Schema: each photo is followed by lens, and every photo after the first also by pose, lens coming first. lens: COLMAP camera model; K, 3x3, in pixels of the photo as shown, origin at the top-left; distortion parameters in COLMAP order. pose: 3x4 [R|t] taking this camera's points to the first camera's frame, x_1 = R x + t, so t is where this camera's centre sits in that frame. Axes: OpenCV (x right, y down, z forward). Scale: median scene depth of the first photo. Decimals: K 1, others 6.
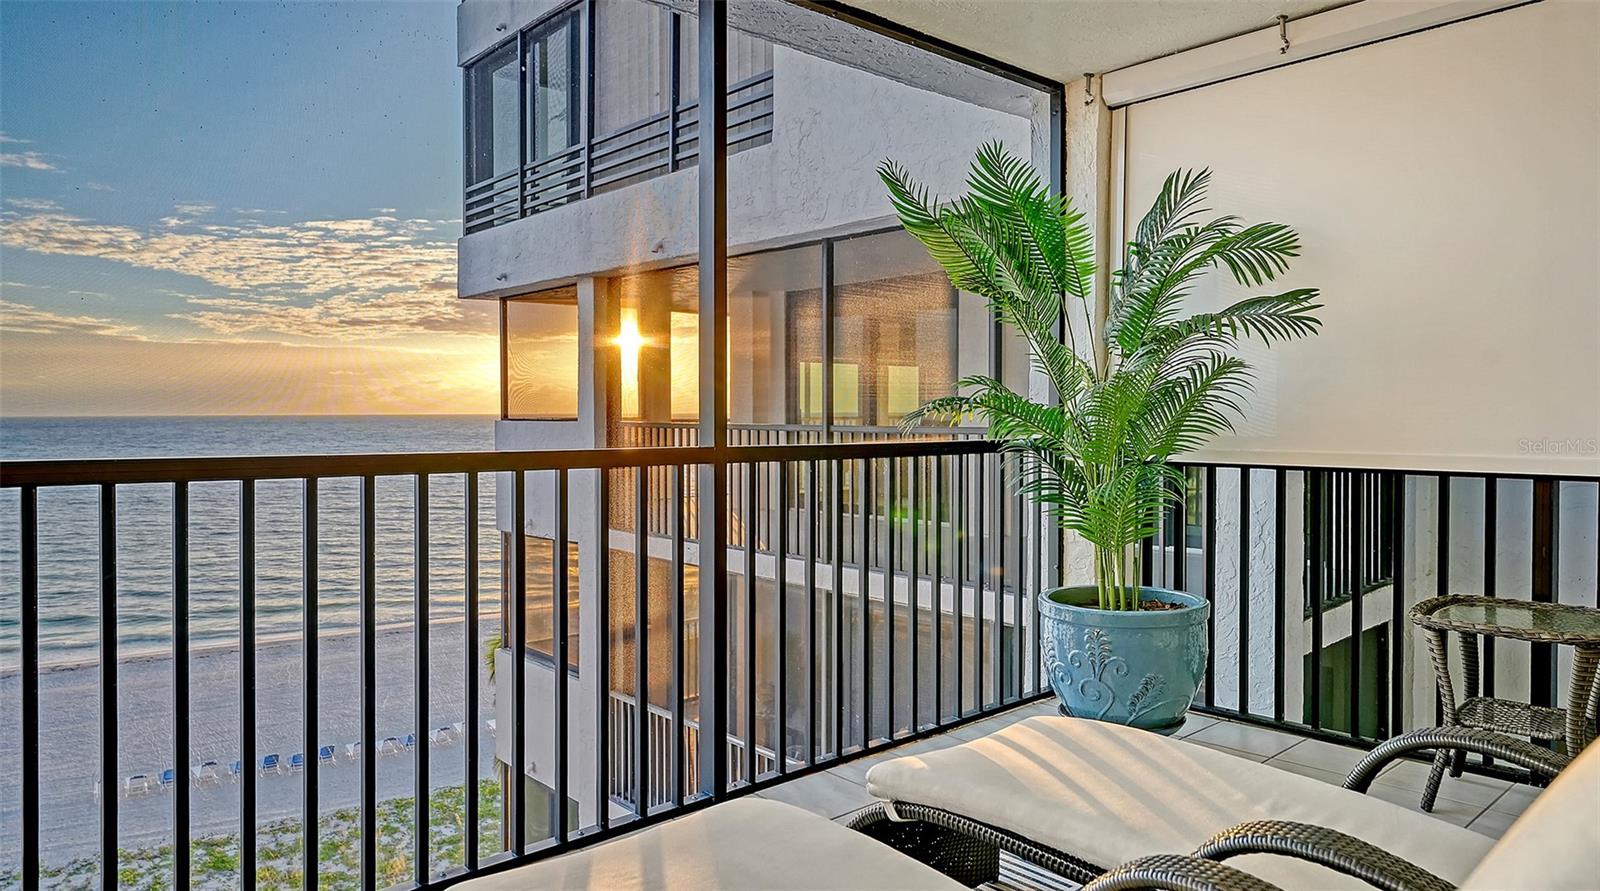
lens RADIAL K [[1025.1, 0, 766.4], [0, 1025.1, 444.3], [0, 0, 1]] dist [0.002019, 0.001312]
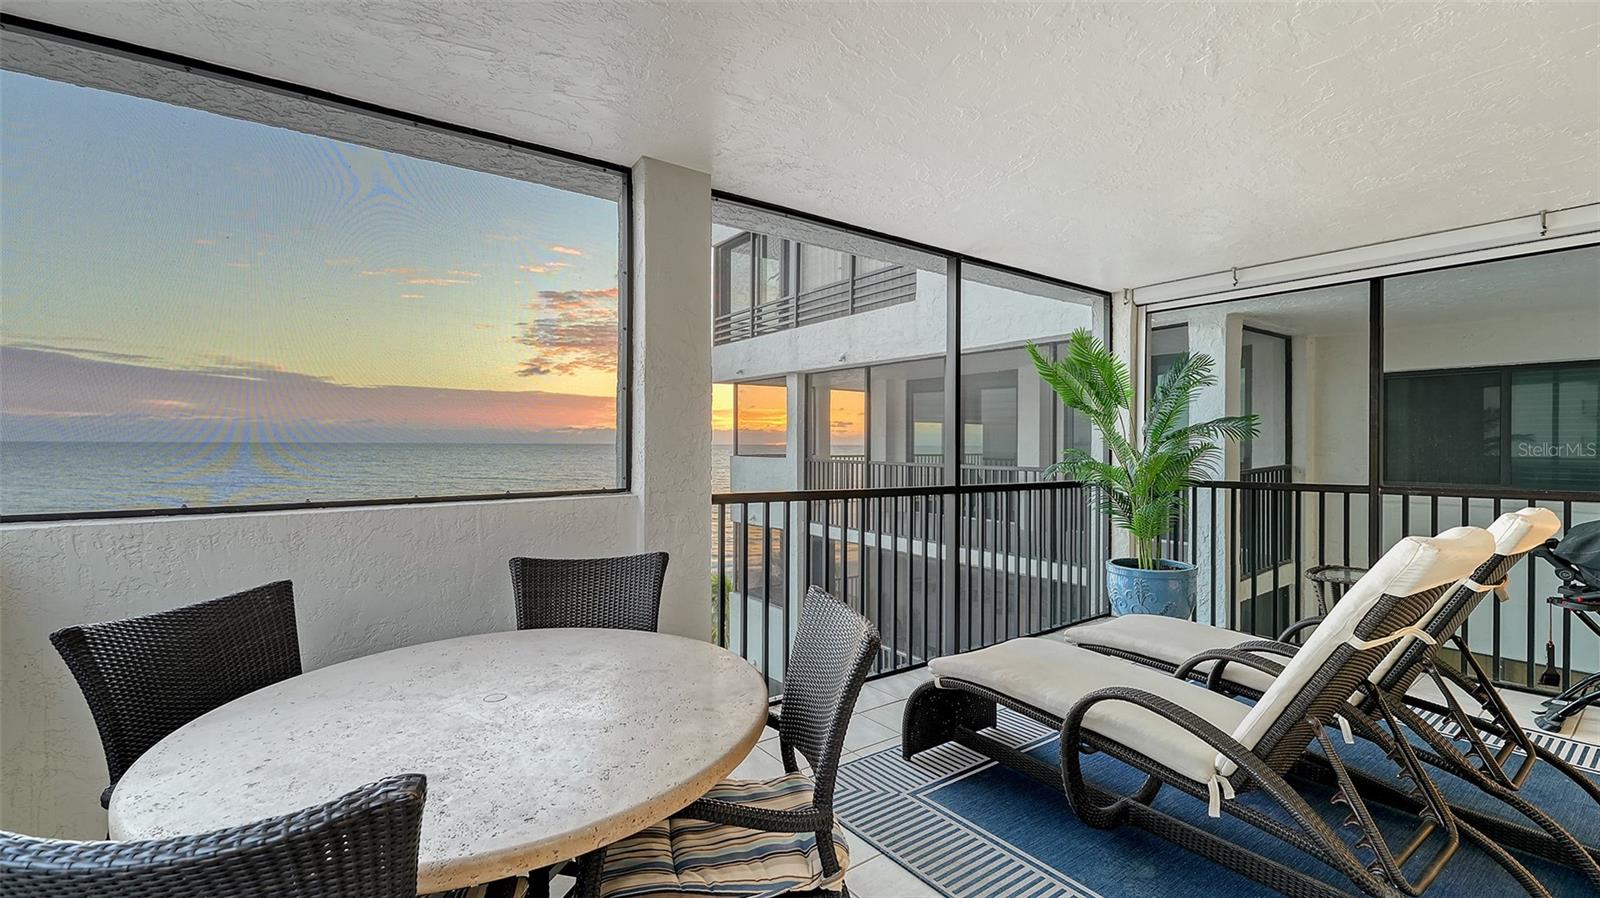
lens RADIAL K [[678.3, 0, 807.2], [0, 678.3, 453.9], [0, 0, 1]] dist [-0.001057, -0.000002]
pose [[0.997854, 0.009808, -0.064744, -0.185198], [-0.010971, 0.999784, -0.017627, -0.024494], [0.064557, 0.018300, 0.997746, -0.276881]]
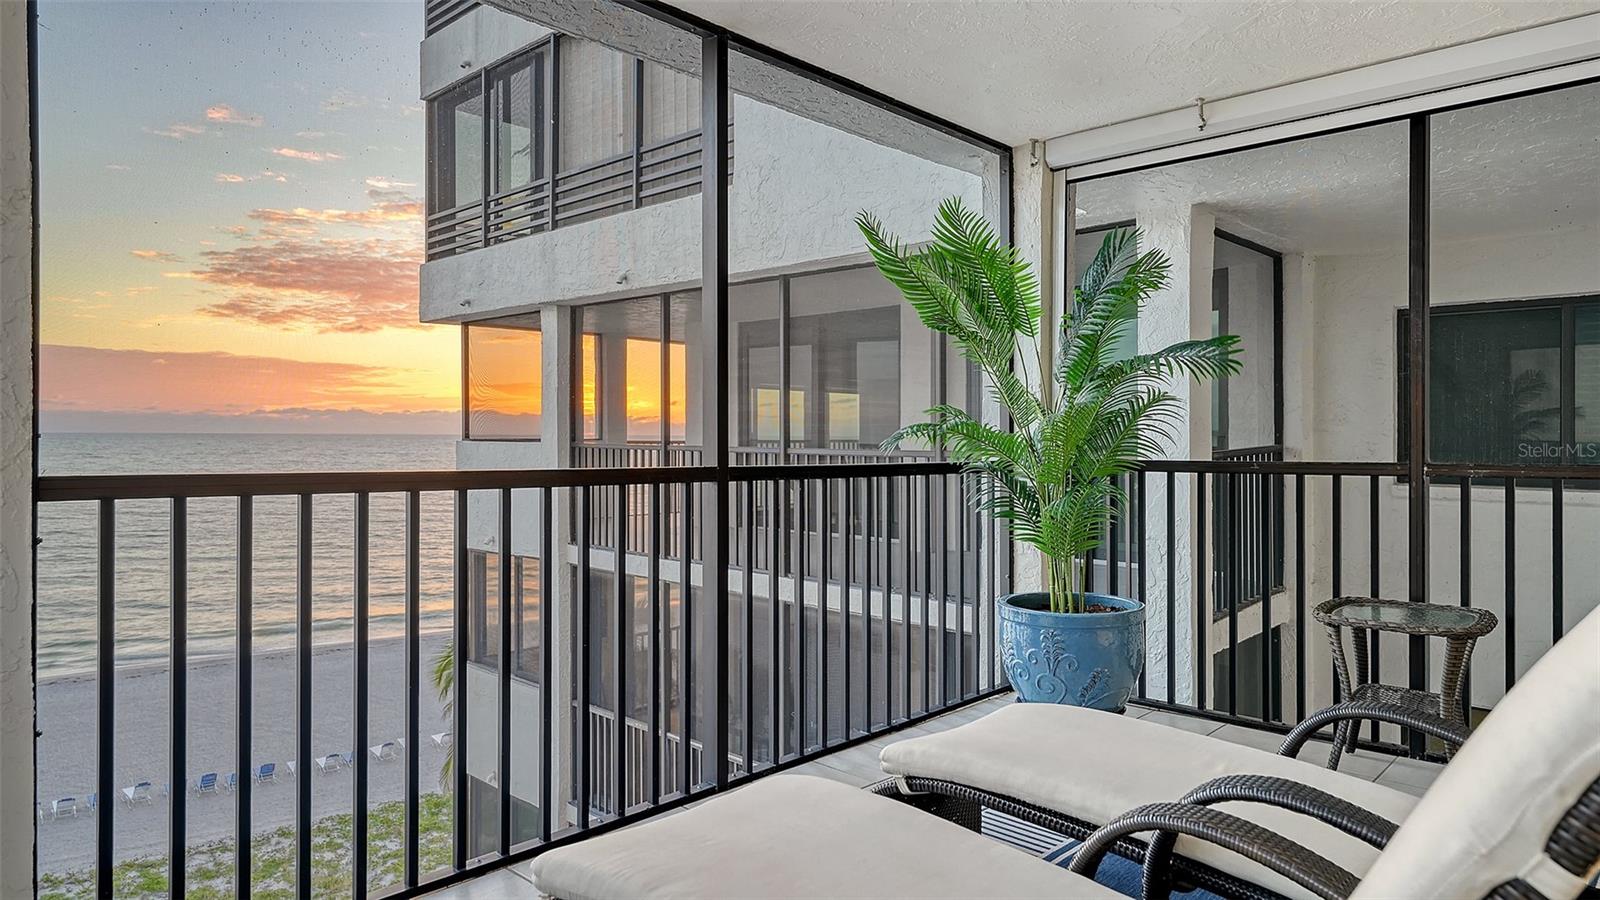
lens RADIAL K [[976.4, 0, 797.0], [0, 976.4, 442.0], [0, 0, 1]] dist [0.000405, -0.000797]
pose [[0.994988, 0.008627, 0.099623, -0.050673], [-0.006188, 0.999674, -0.024768, 0.001023], [-0.099804, 0.024027, 0.994717, -0.038221]]
